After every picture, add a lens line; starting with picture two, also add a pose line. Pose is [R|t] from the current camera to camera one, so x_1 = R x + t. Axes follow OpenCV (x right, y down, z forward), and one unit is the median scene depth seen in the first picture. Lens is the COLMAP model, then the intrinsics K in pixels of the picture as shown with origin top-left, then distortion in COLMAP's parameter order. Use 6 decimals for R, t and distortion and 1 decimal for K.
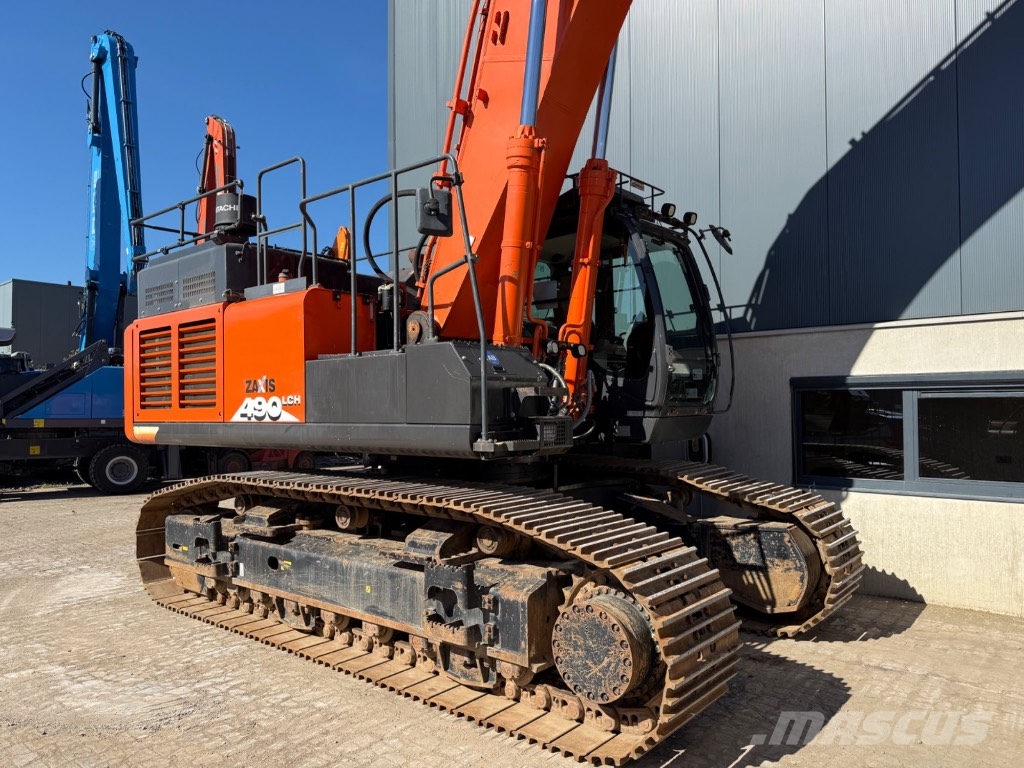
lens RADIAL K [[711.7, 0, 515.8], [0, 711.7, 390.0], [0, 0, 1]] dist [0.056792, -0.071396]
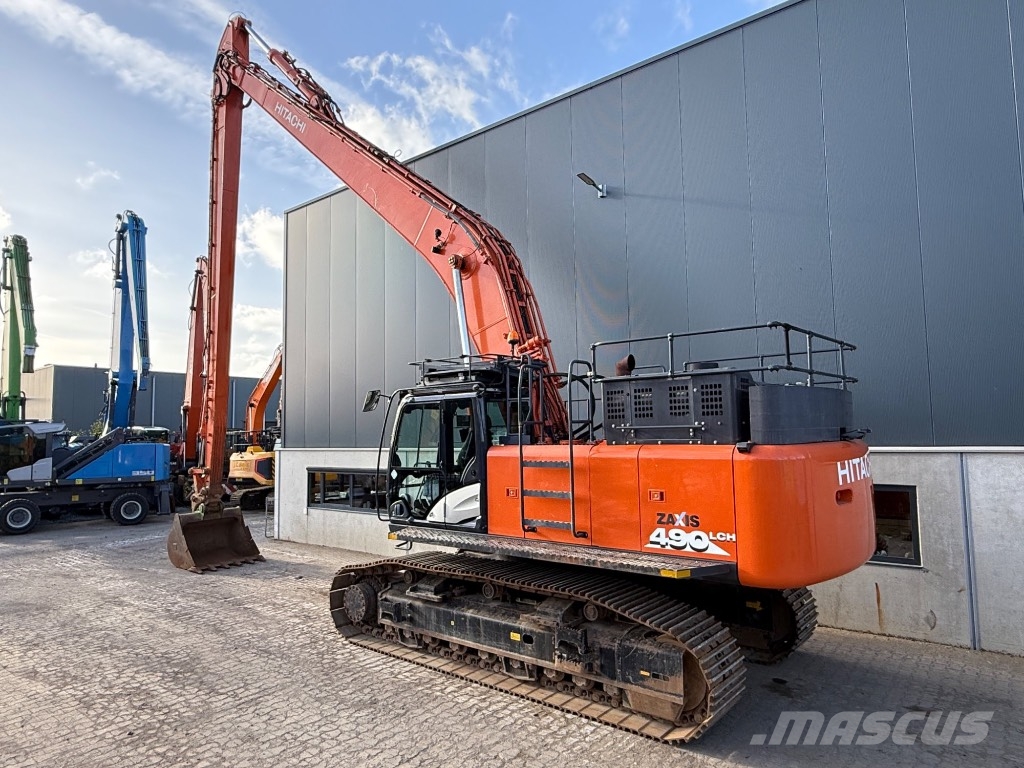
lens RADIAL K [[639.3, 0, 515.1], [0, 639.3, 385.1], [0, 0, 1]] dist [-0.006592, 0.012364]
pose [[0.999710, -0.011154, 0.021349, -0.641652], [0.012225, 0.998639, -0.050700, -0.176466], [-0.020755, 0.050946, 0.998486, -0.053700]]
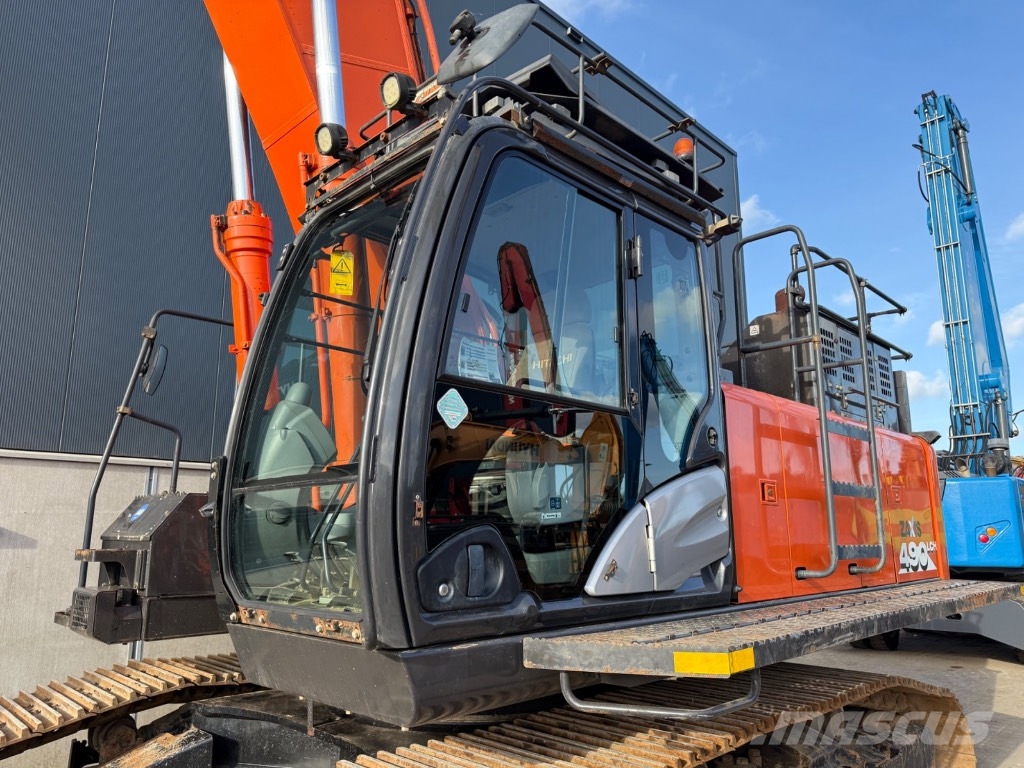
lens RADIAL K [[718.9, 0, 509.7], [0, 718.9, 379.7], [0, 0, 1]] dist [0.012003, -0.008640]
pose [[0.080732, 0.218221, 0.972554, -1.250467], [-0.022697, 0.975889, -0.217085, 0.018072], [-0.996477, -0.004548, 0.083739, 1.394308]]
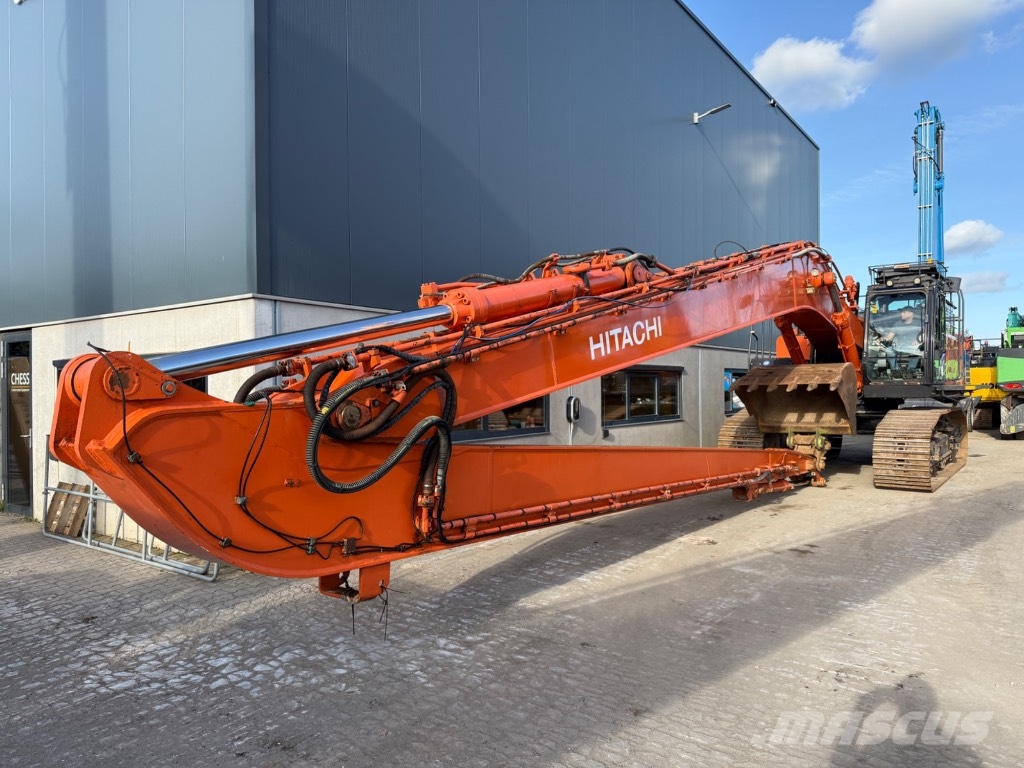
lens RADIAL K [[711.7, 0, 513.0], [0, 711.7, 390.3], [0, 0, 1]] dist [0.056792, -0.071396]
pose [[-0.065914, -0.002095, 0.997823, -2.910025], [-0.022025, 0.999757, 0.000644, 0.108457], [-0.997582, -0.021935, -0.065944, 2.815102]]
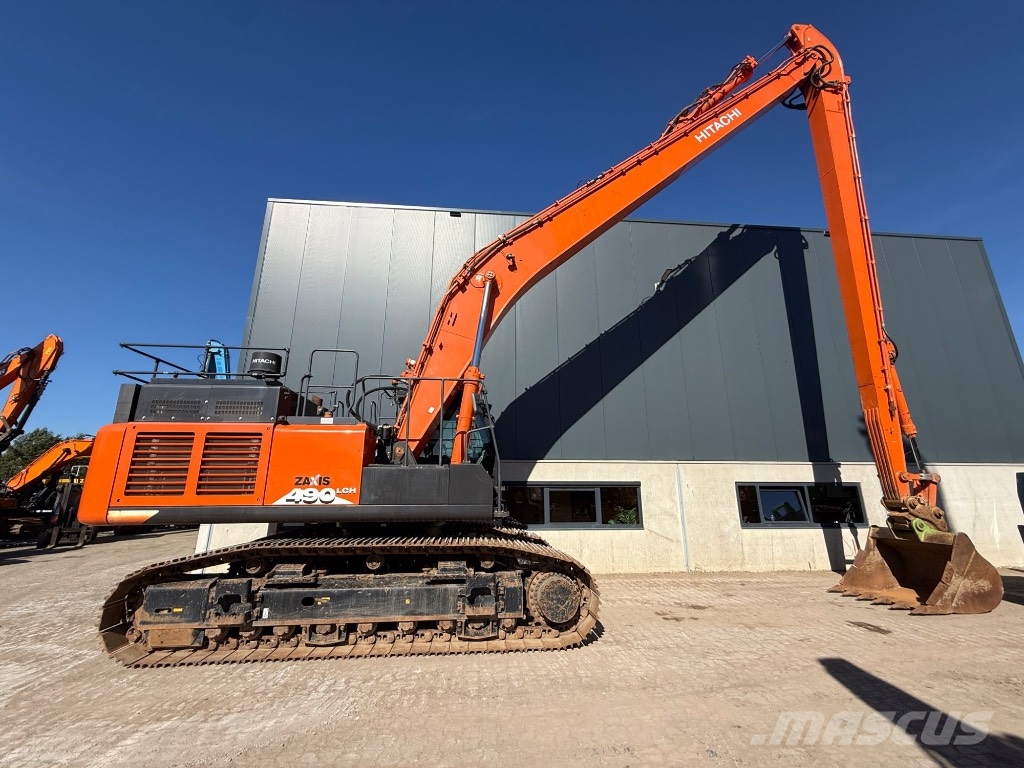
lens RADIAL K [[402.0, 0, 506.5], [0, 402.0, 384.2], [0, 0, 1]] dist [-0.003407, 0.001637]
pose [[0.705580, 0.187386, 0.683406, -0.701063], [-0.022090, 0.969751, -0.243093, -0.006855], [-0.708286, 0.156425, 0.688377, 0.047883]]
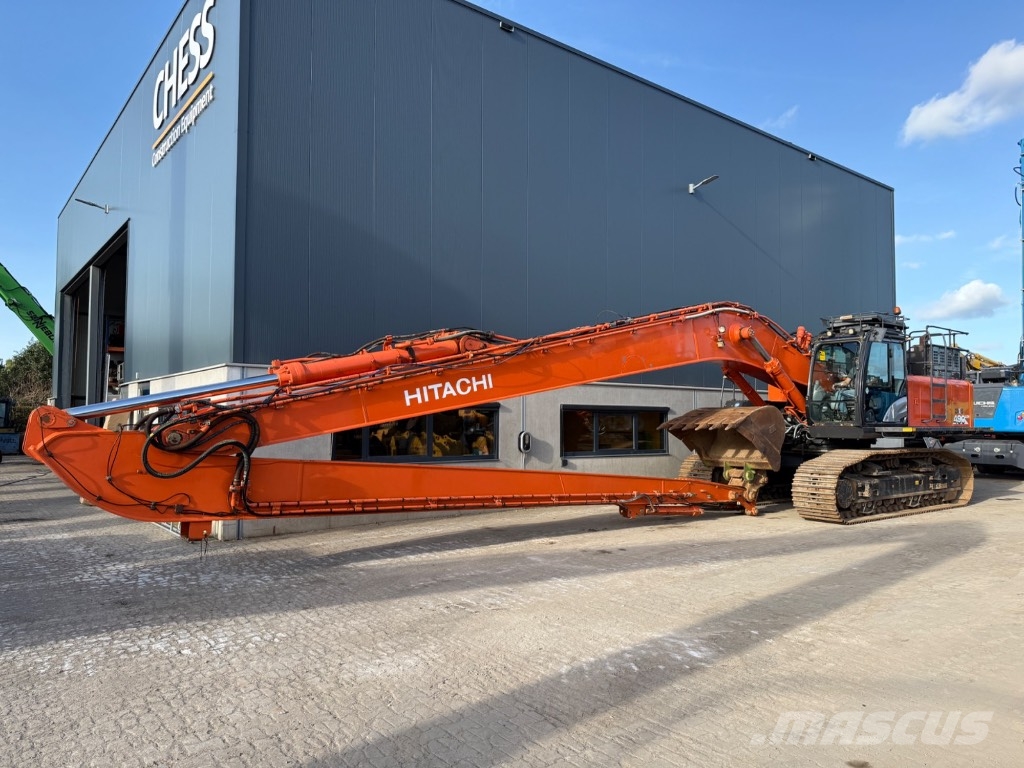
lens RADIAL K [[711.7, 0, 511.5], [0, 711.7, 385.3], [0, 0, 1]] dist [0.056792, -0.071396]
pose [[0.210149, 0.052981, 0.976233, -3.356756], [-0.034543, 0.998309, -0.046743, 0.081698], [-0.977059, -0.023899, 0.211624, 2.072496]]
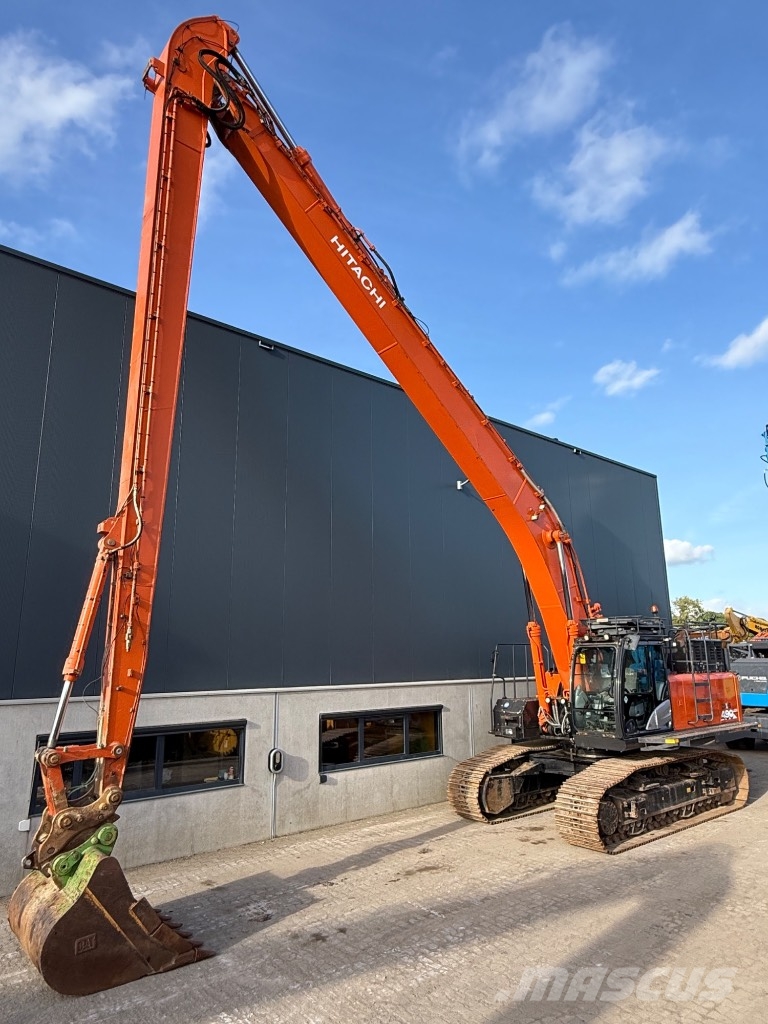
lens RADIAL K [[639.3, 0, 384.5], [0, 639.3, 516.6], [0, 0, 1]] dist [-0.006592, 0.012364]
pose [[0.169859, 0.216773, 0.961331, -3.037064], [-0.017037, 0.976007, -0.217072, -0.157632], [-0.985321, 0.020493, 0.169477, 1.841417]]
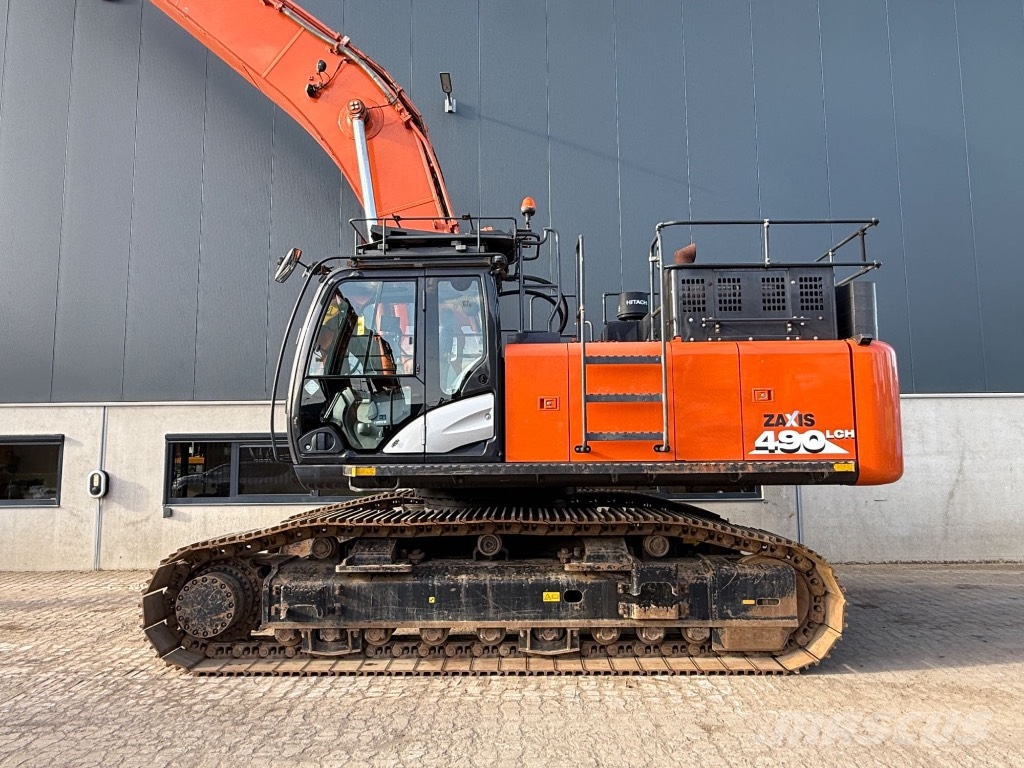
lens RADIAL K [[639.3, 0, 508.3], [0, 639.3, 381.9], [0, 0, 1]] dist [-0.006592, 0.012364]
pose [[0.771298, 0.063674, 0.633281, -1.271982], [-0.011245, 0.996191, -0.086467, 0.024056], [-0.636375, 0.059571, 0.769076, 0.534545]]
